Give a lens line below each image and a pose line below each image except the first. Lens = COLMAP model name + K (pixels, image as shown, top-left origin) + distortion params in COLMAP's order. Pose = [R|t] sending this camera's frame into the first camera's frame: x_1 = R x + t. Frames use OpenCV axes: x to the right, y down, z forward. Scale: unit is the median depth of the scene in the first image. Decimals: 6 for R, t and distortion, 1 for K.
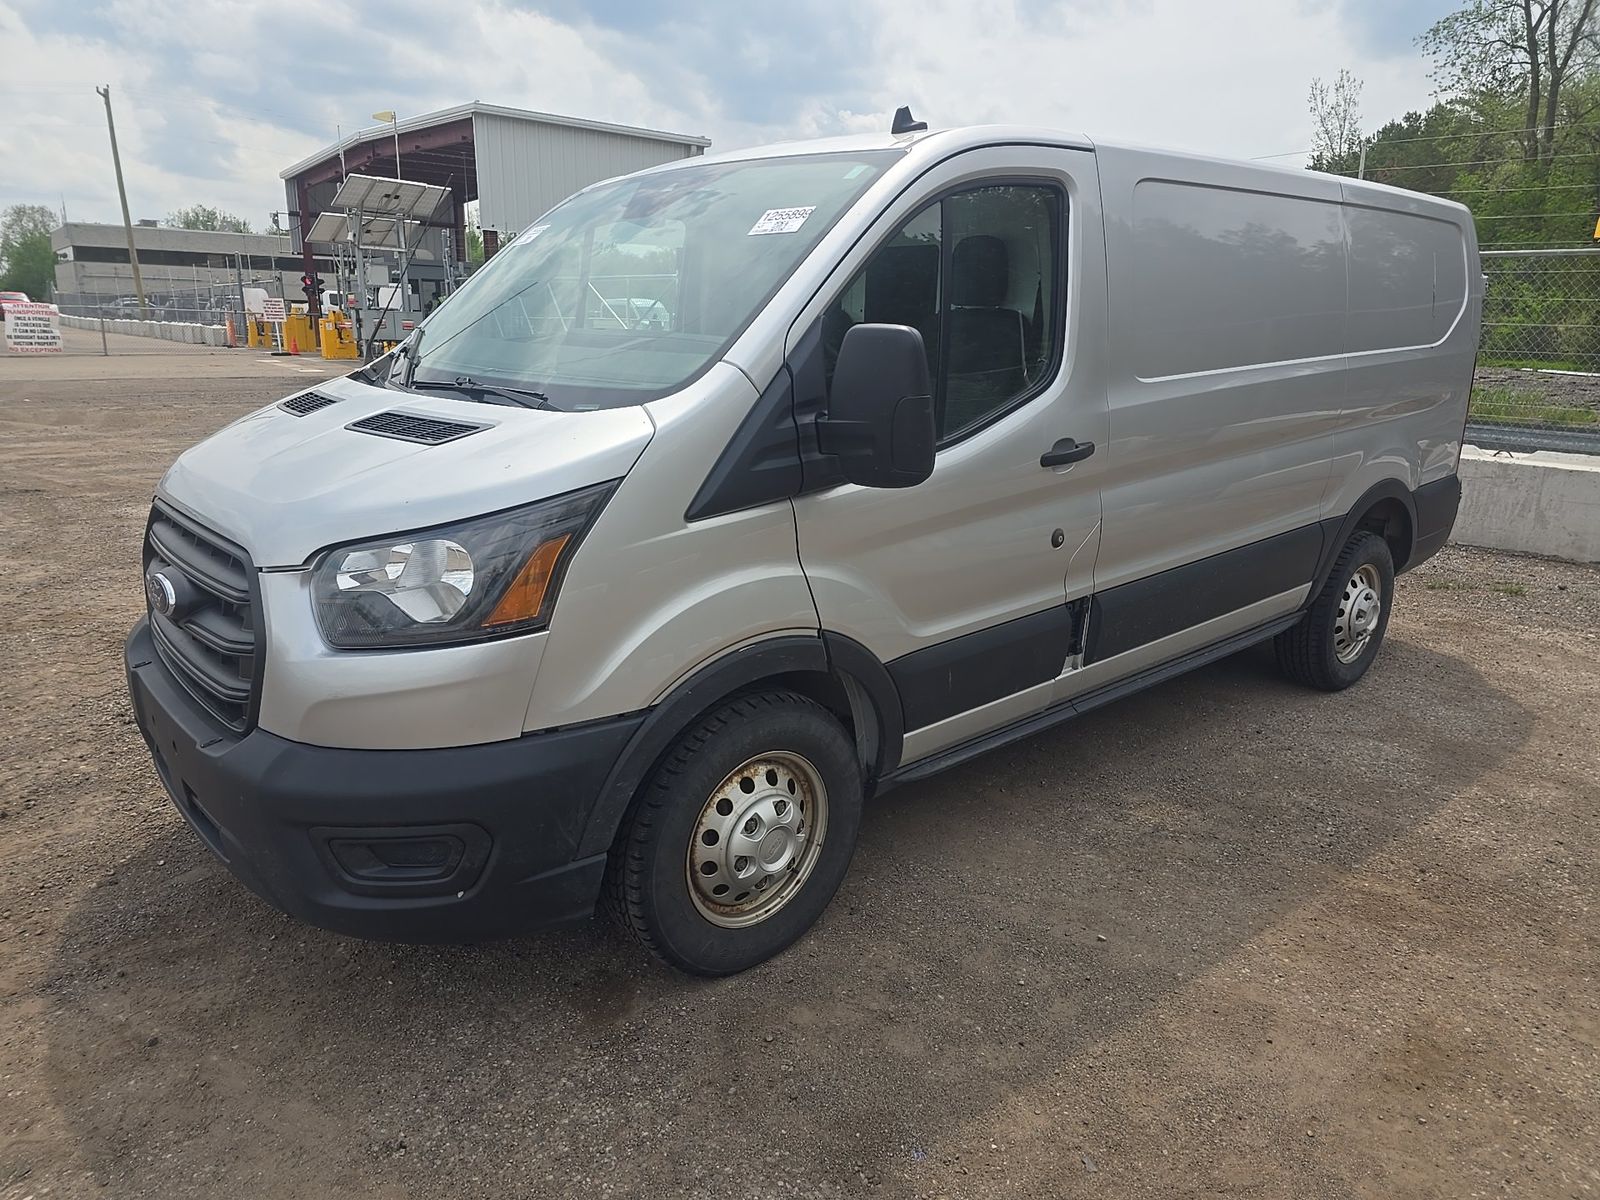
lens RADIAL K [[1062.6, 0, 800.0], [0, 1062.6, 600.0], [0, 0, 1]] dist [0.017336, 0.000434]
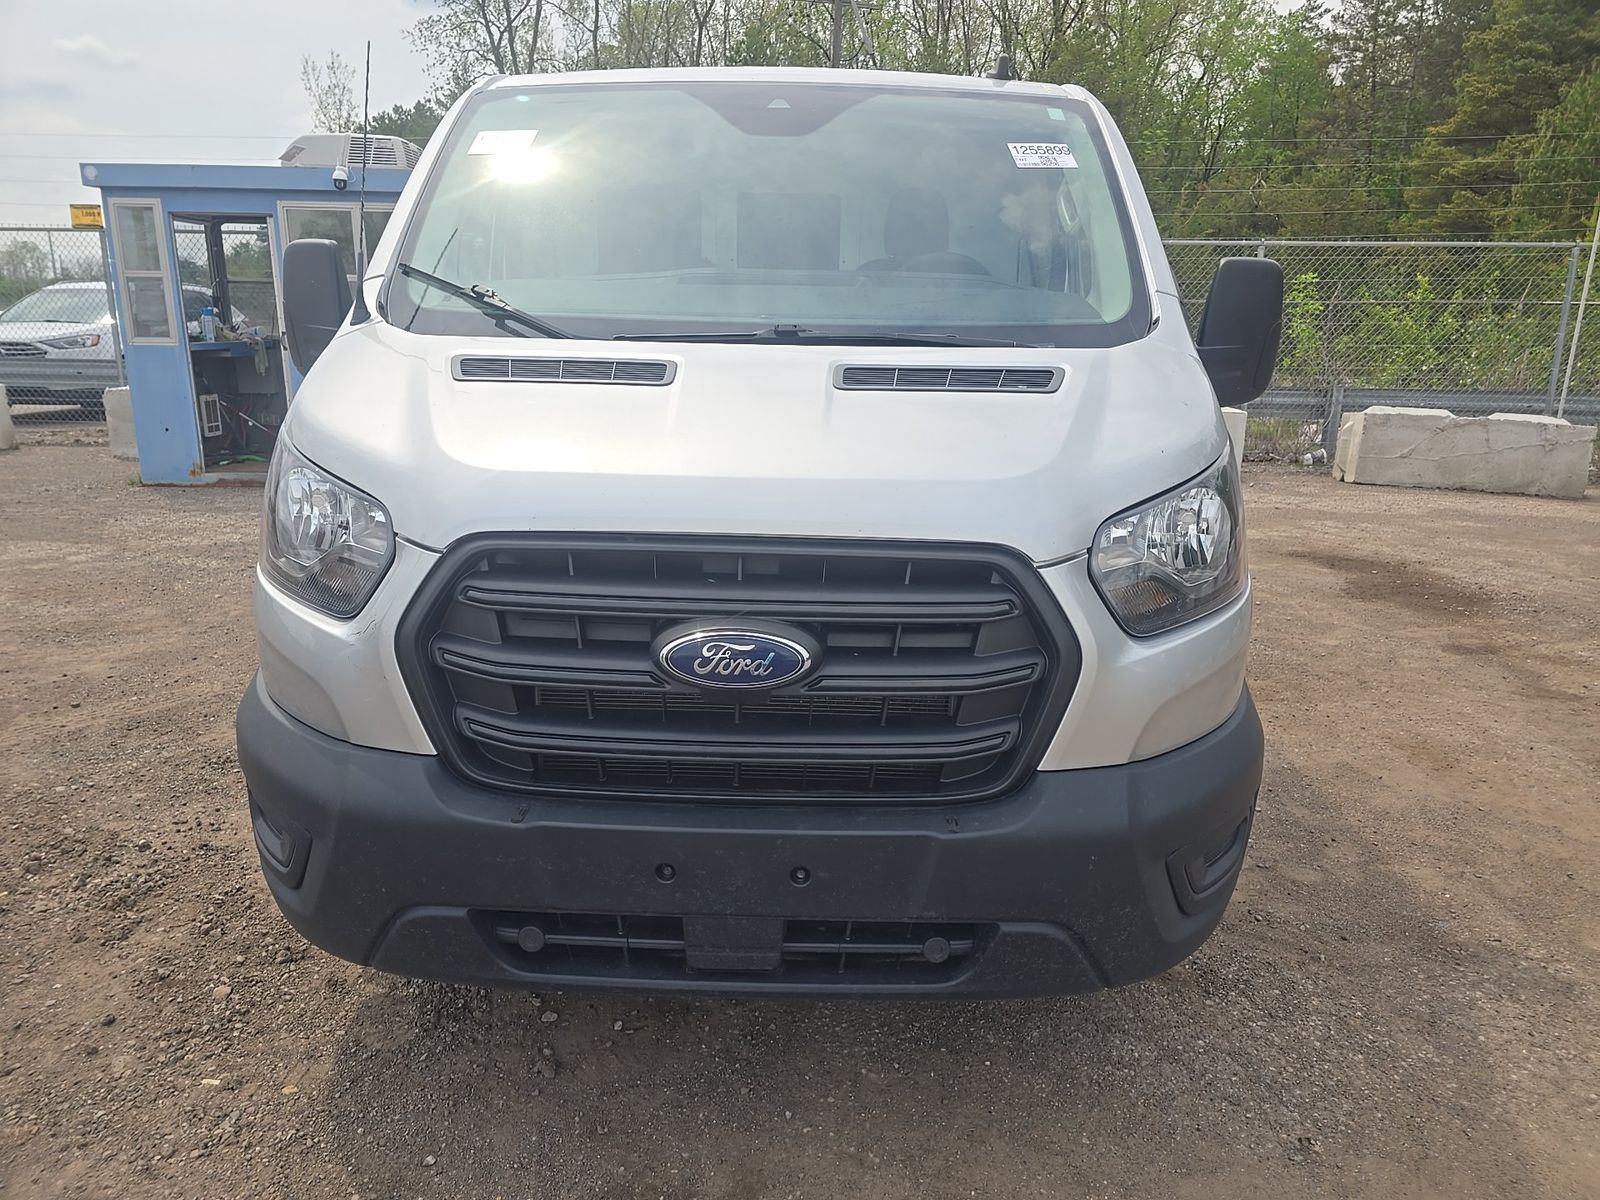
lens RADIAL K [[1062.6, 0, 800.0], [0, 1062.6, 600.0], [0, 0, 1]] dist [0.017336, 0.000434]
pose [[0.682768, -0.196575, 0.703695, -1.069361], [0.183437, 0.978398, 0.095331, -0.096428], [-0.707233, 0.063995, 0.704078, 0.552319]]
